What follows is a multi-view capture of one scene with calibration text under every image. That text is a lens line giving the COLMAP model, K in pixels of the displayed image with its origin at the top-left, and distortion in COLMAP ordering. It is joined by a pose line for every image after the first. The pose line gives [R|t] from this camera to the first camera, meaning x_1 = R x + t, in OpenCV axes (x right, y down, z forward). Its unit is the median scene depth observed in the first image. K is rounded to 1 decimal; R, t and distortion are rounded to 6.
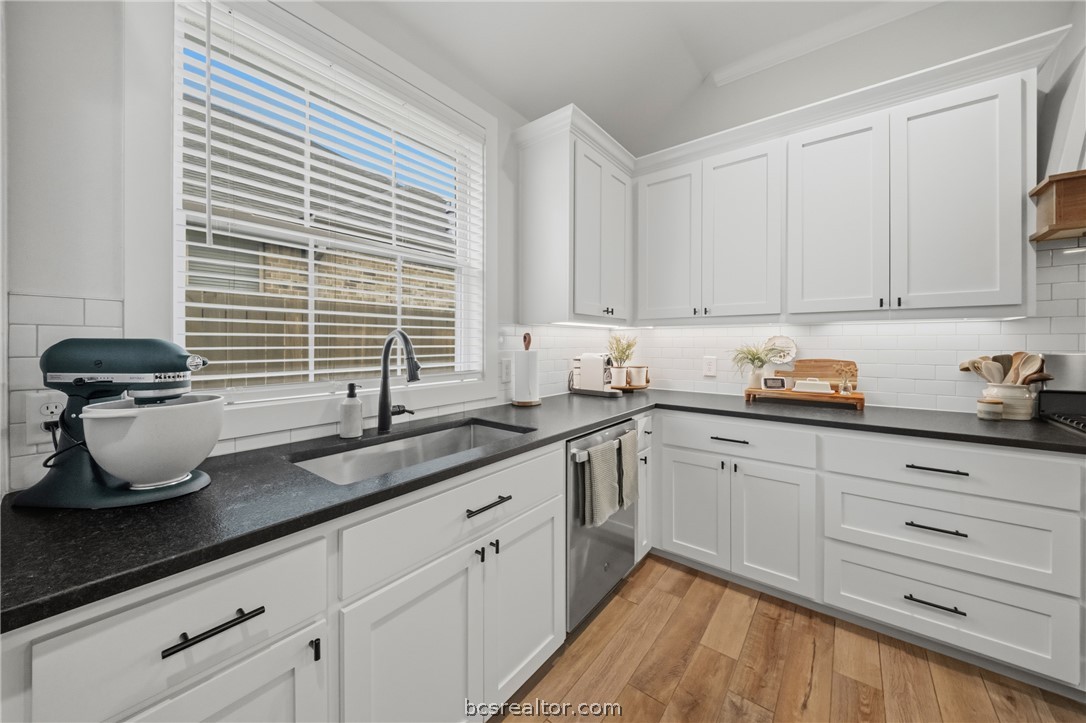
lens RADIAL K [[387.0, 0, 551.1], [0, 387.0, 333.2], [0, 0, 1]] dist [-0.000444, -0.001105]
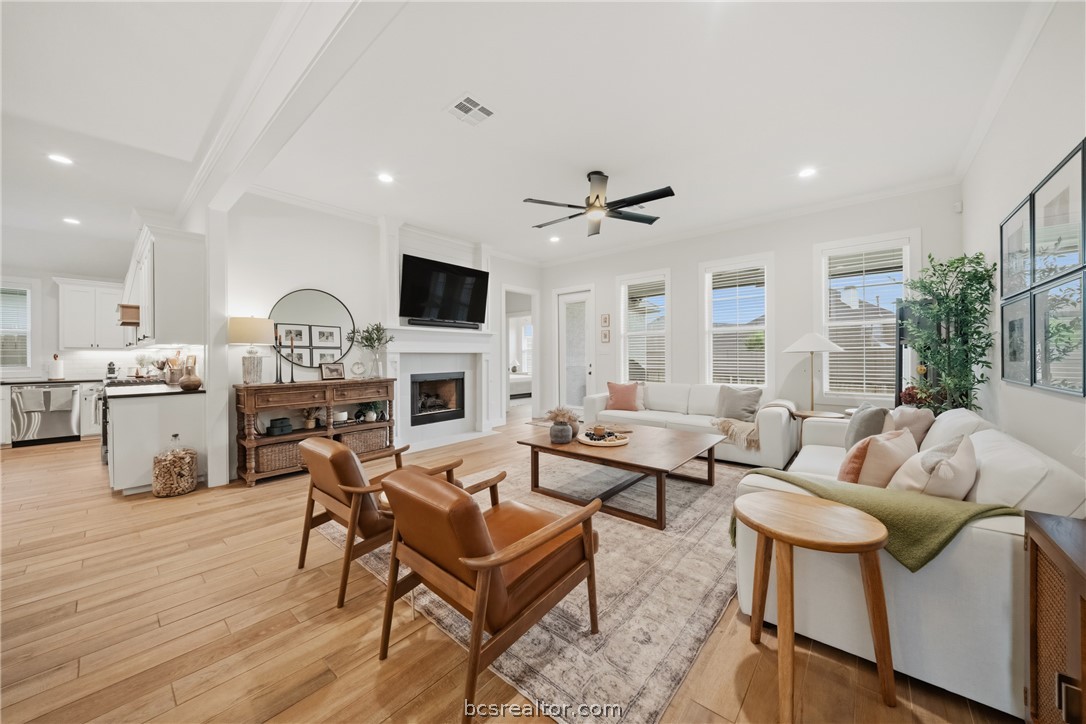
lens RADIAL K [[387.0, 0, 540.1], [0, 387.0, 358.9], [0, 0, 1]] dist [-0.000444, -0.001105]
pose [[0.998079, -0.008805, -0.061326, 4.922266], [0.010523, 0.999560, 0.027748, -0.006516], [0.061055, -0.028340, 0.997732, -2.104190]]
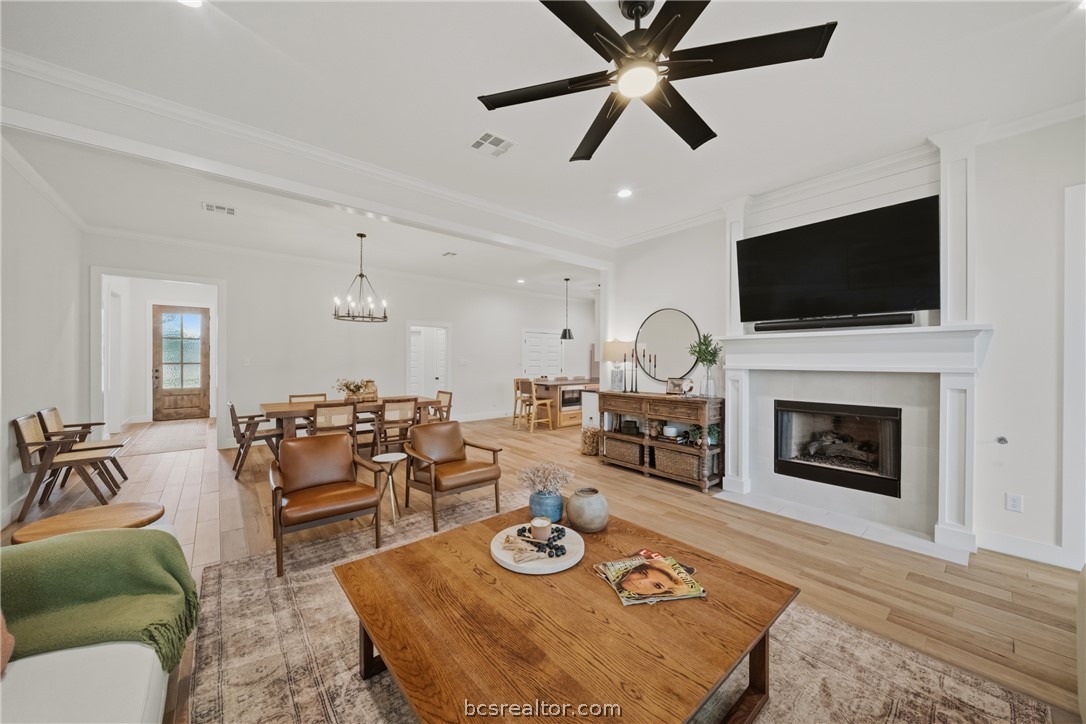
lens RADIAL K [[387.0, 0, 539.3], [0, 387.0, 361.5], [0, 0, 1]] dist [-0.000444, -0.001105]
pose [[-0.225466, 0.002126, -0.974249, 6.298333], [0.018459, 0.999827, -0.002090, -0.050018], [0.974076, -0.018455, -0.225466, 0.383083]]
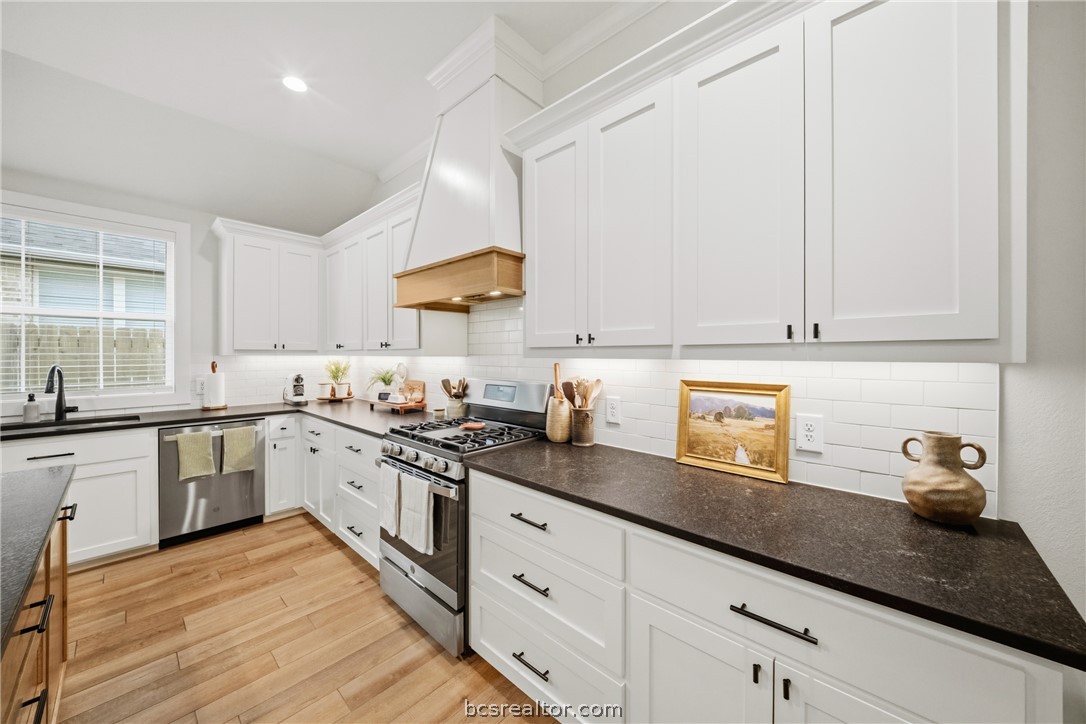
lens RADIAL K [[387.0, 0, 542.3], [0, 387.0, 354.6], [0, 0, 1]] dist [-0.000444, -0.001105]
pose [[0.995850, -0.002053, -0.090985, 1.878642], [0.004357, 0.999674, 0.025139, -0.082650], [0.090903, -0.025431, 0.995535, -0.527280]]
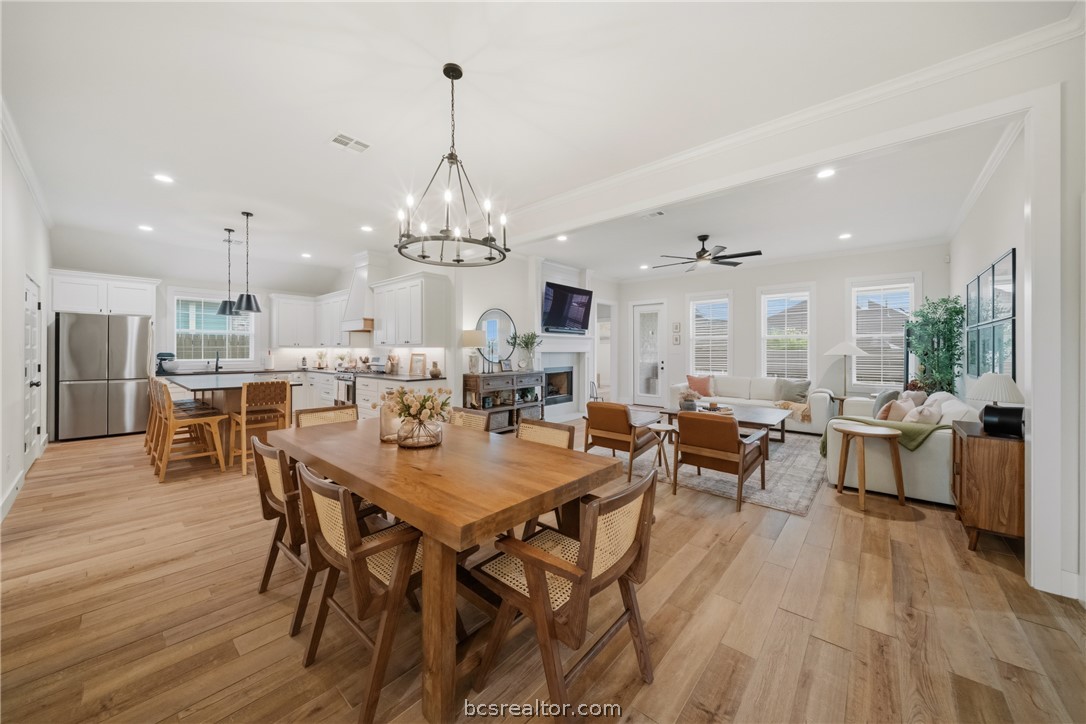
lens RADIAL K [[387.0, 0, 540.0], [0, 387.0, 351.8], [0, 0, 1]] dist [-0.000444, -0.001105]
pose [[0.997444, -0.000541, -0.071456, 3.829937], [0.002295, 0.999698, 0.024479, -0.098502], [0.071421, -0.024580, 0.997143, -3.431115]]
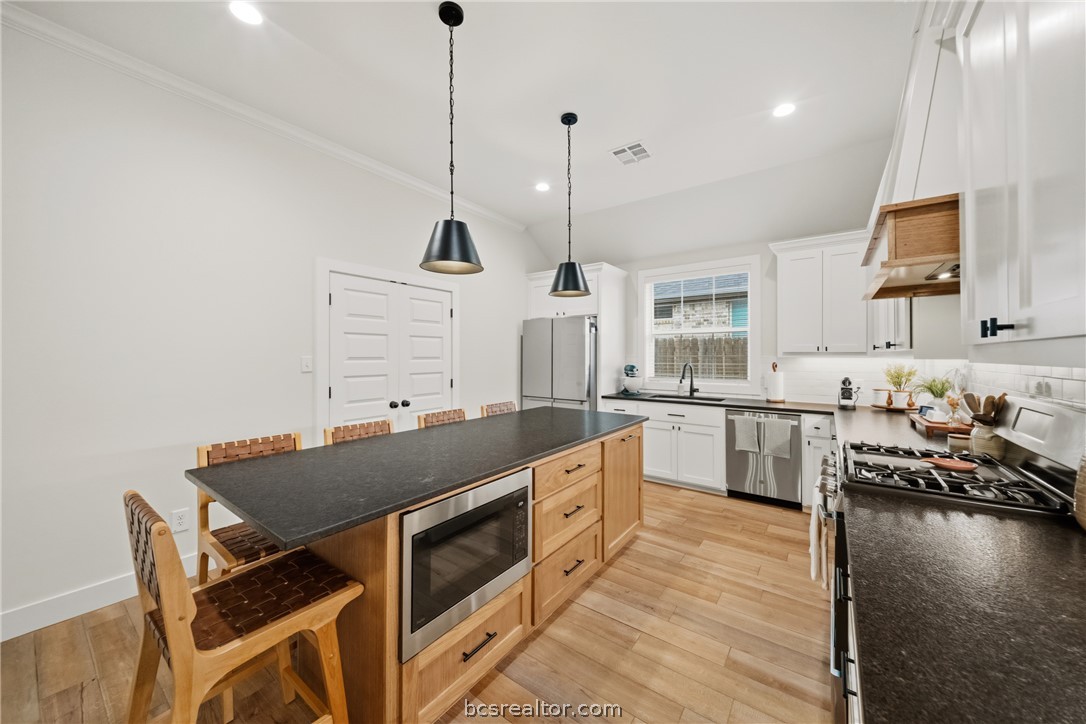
lens RADIAL K [[387.0, 0, 546.0], [0, 387.0, 351.6], [0, 0, 1]] dist [-0.000444, -0.001105]
pose [[0.024222, -0.014285, -0.999605, 2.417731], [0.024336, 0.999610, -0.013695, -0.072538], [0.999410, -0.023995, 0.024560, -0.155804]]
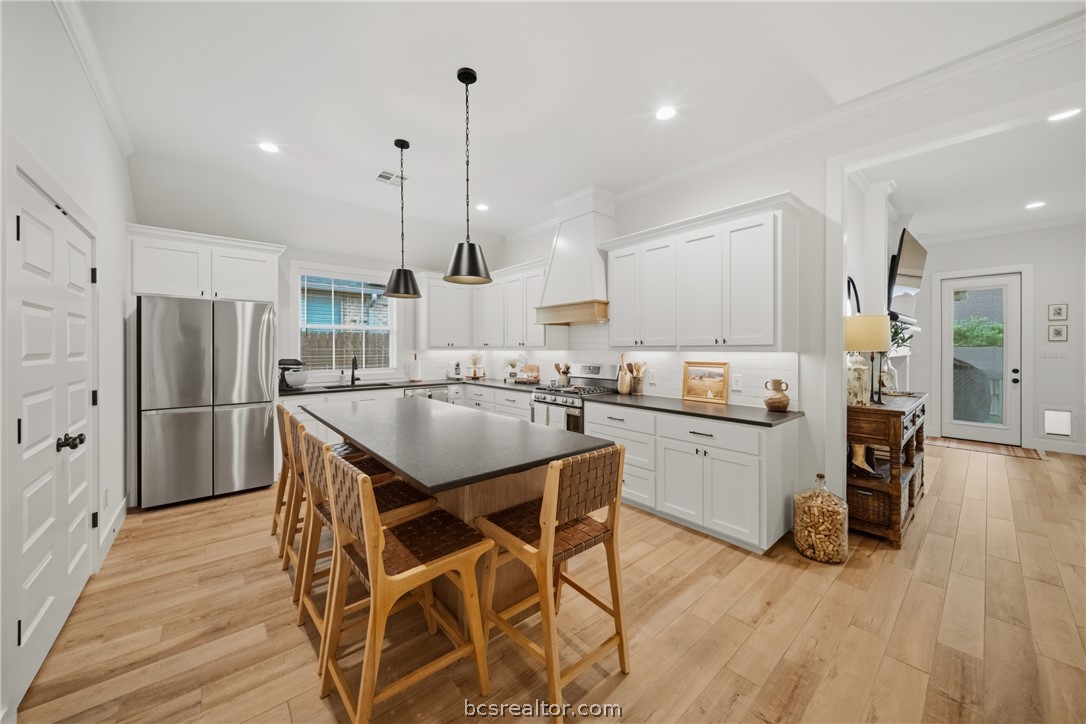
lens RADIAL K [[387.0, 0, 541.5], [0, 387.0, 350.5], [0, 0, 1]] dist [-0.000444, -0.001105]
pose [[0.977860, -0.002739, -0.209240, 1.812863], [0.008948, 0.999547, 0.028733, -0.121682], [0.209067, -0.029969, 0.977442, -1.862685]]
